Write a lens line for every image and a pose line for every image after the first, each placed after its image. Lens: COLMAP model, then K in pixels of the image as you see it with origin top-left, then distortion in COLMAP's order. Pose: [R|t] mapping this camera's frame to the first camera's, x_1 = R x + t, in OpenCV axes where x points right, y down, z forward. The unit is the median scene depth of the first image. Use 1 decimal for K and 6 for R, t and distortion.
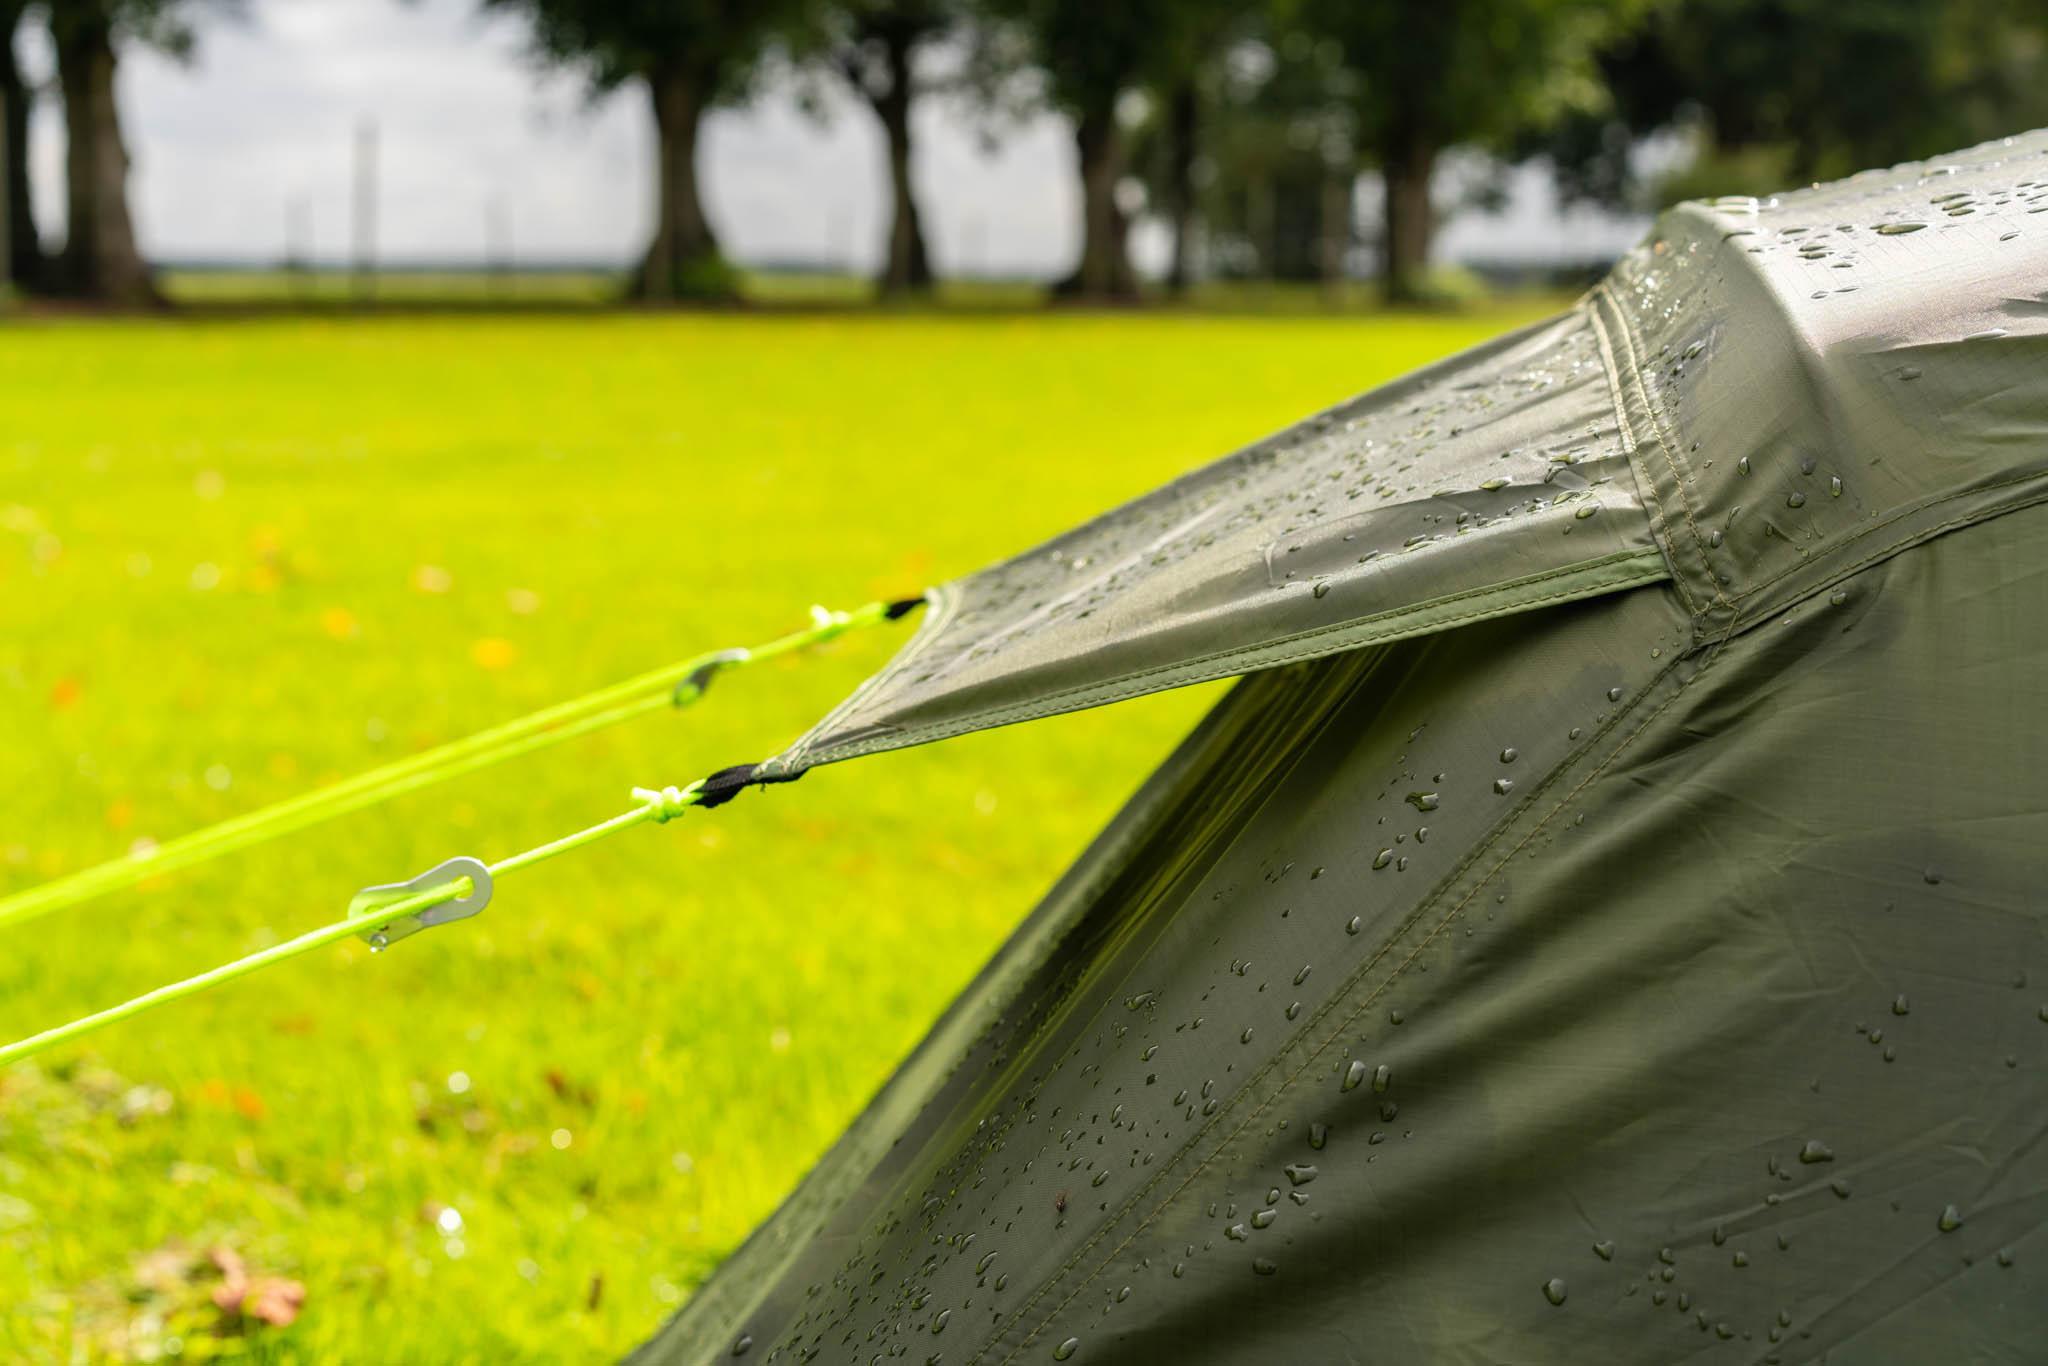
lens RADIAL K [[3216.8, 0, 1024.0], [0, 3216.8, 683.0], [0, 0, 1]] dist [-0.005458, -0.024483]
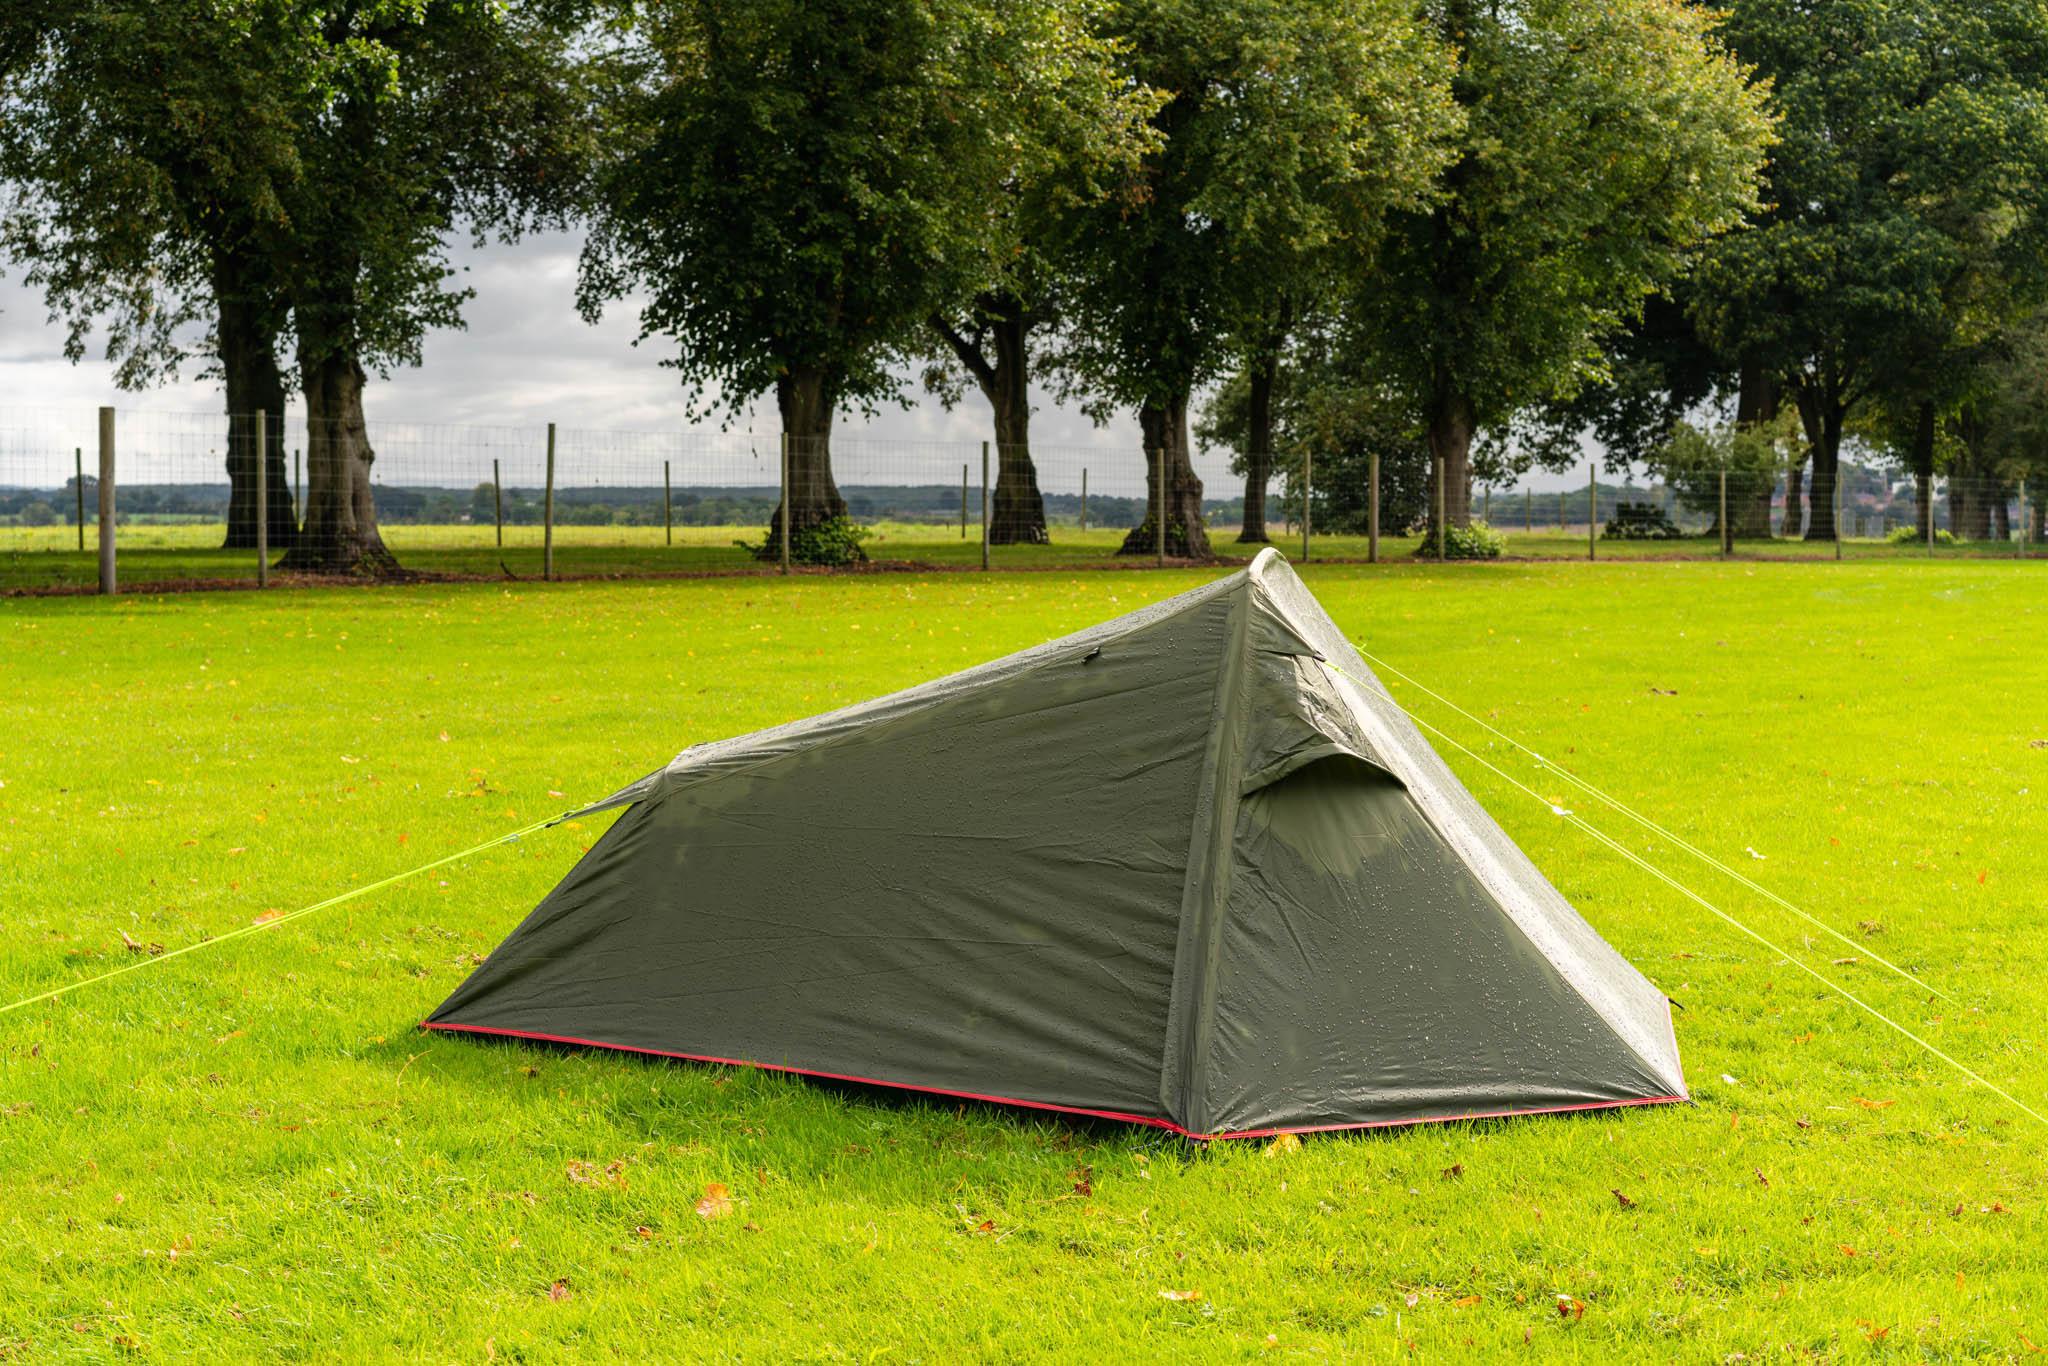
lens RADIAL K [[3216.8, 0, 1024.0], [0, 3216.8, 683.0], [0, 0, 1]] dist [-0.005458, -0.024483]
pose [[0.998292, 0.011292, -0.057324, 0.041750], [-0.015028, 0.997762, -0.065157, 0.005079], [0.056460, 0.065907, 0.996227, -0.187089]]
